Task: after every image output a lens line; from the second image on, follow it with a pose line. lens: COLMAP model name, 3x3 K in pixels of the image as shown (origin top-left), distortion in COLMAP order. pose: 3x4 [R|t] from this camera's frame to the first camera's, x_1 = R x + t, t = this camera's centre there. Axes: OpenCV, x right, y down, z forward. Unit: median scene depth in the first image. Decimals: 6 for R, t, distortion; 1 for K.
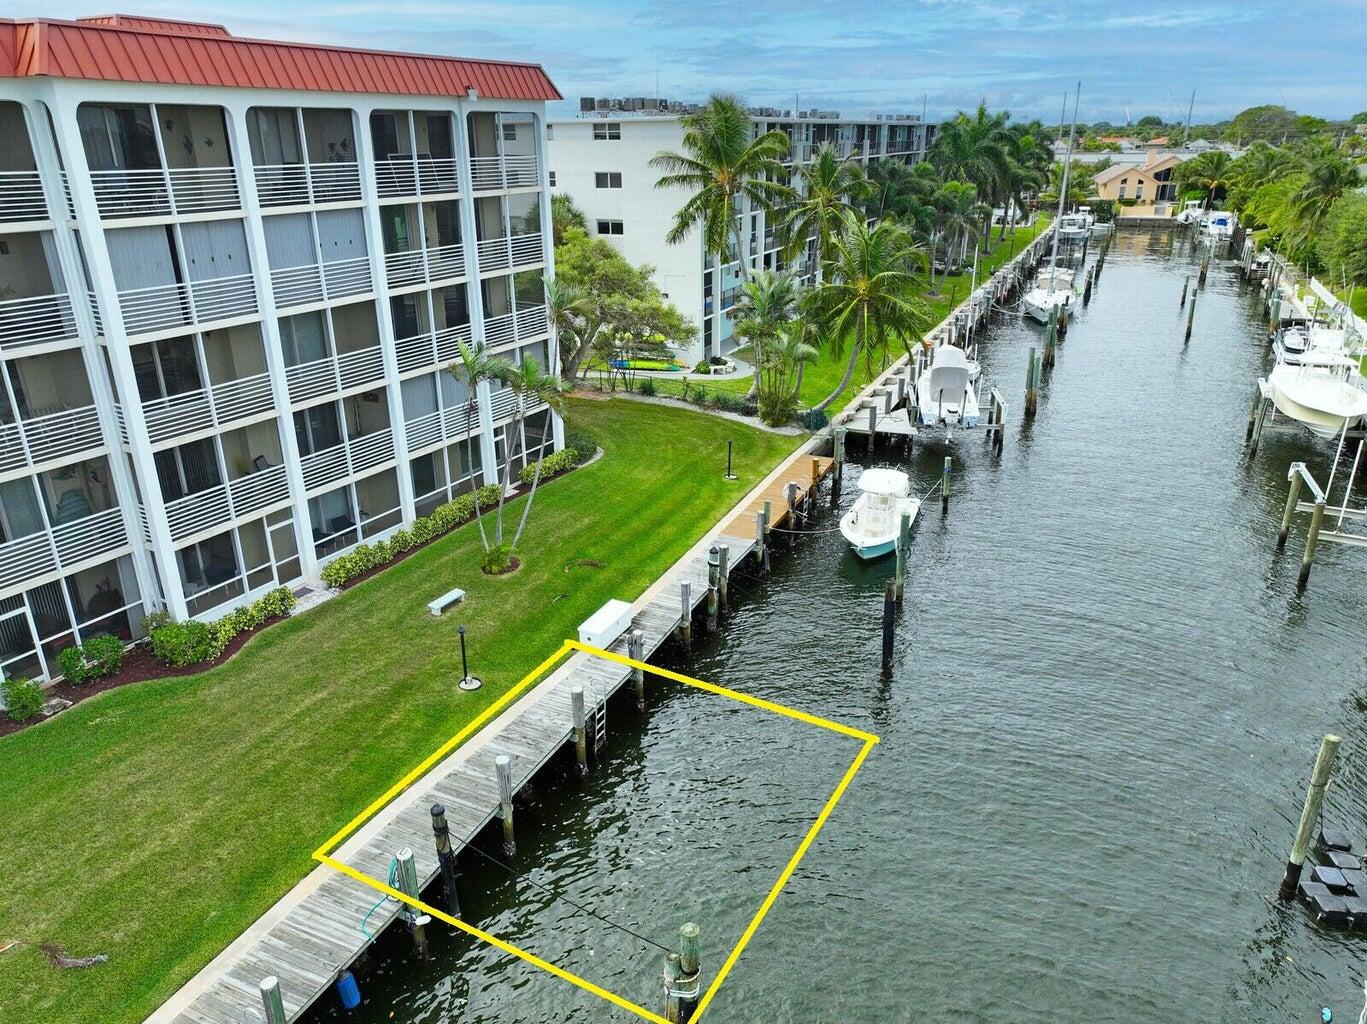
lens RADIAL K [[966.9, 0, 683.5], [0, 966.9, 512.0], [0, 0, 1]] dist [-0.001359, -0.000026]
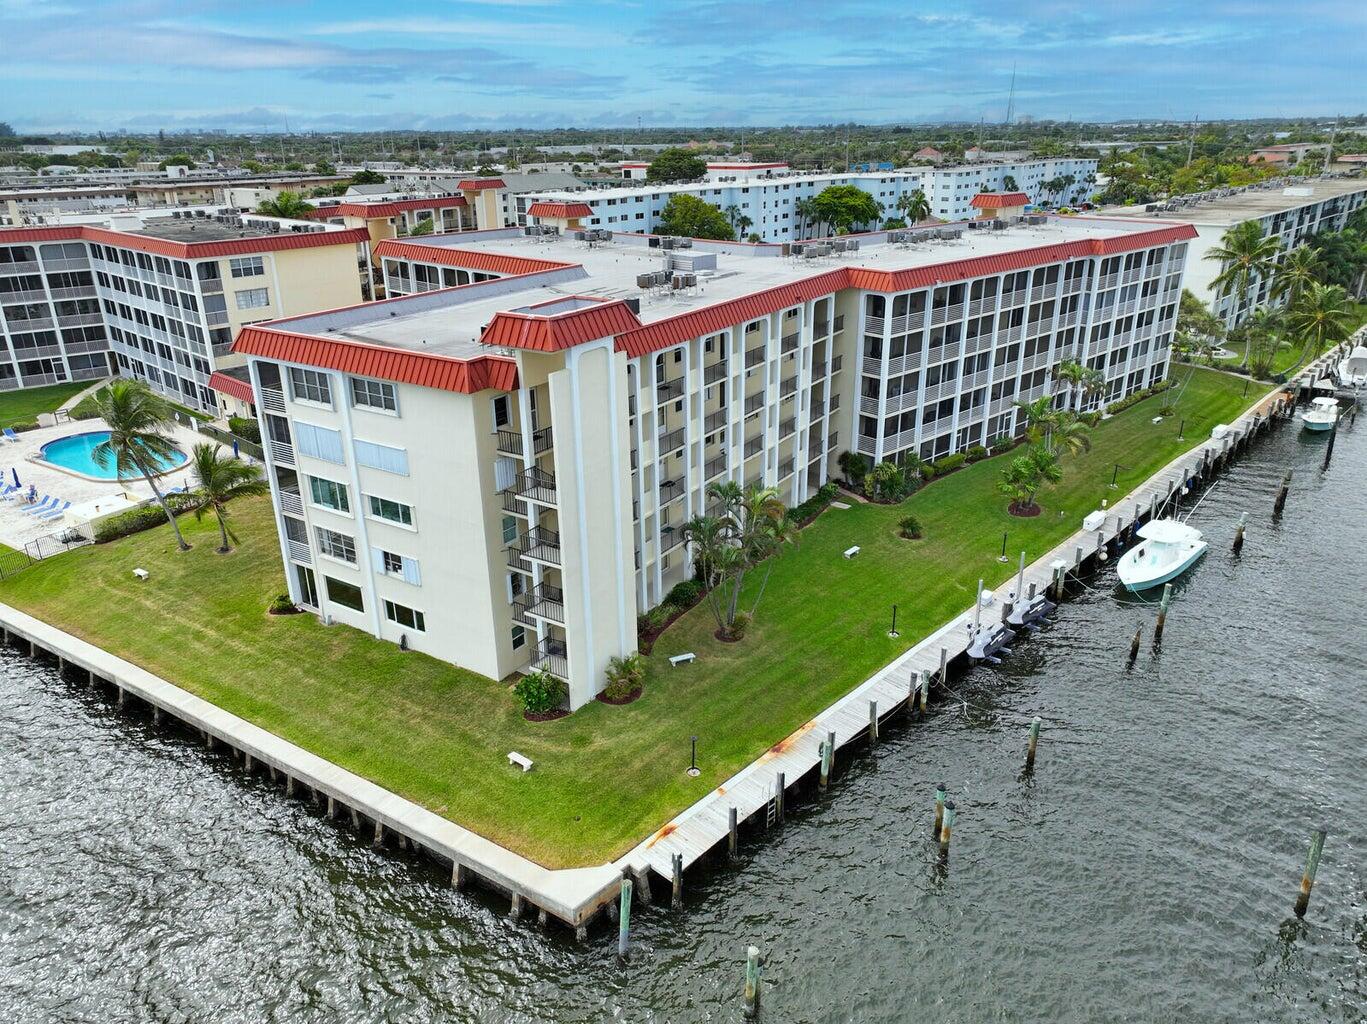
lens RADIAL K [[952.5, 0, 683.5], [0, 952.5, 512.0], [0, 0, 1]] dist [0.009719, 0.003752]
pose [[0.948779, 0.115970, -0.293885, -0.461693], [-0.112841, 0.993228, 0.027642, 0.287789], [0.295101, 0.006936, 0.955441, -1.387121]]
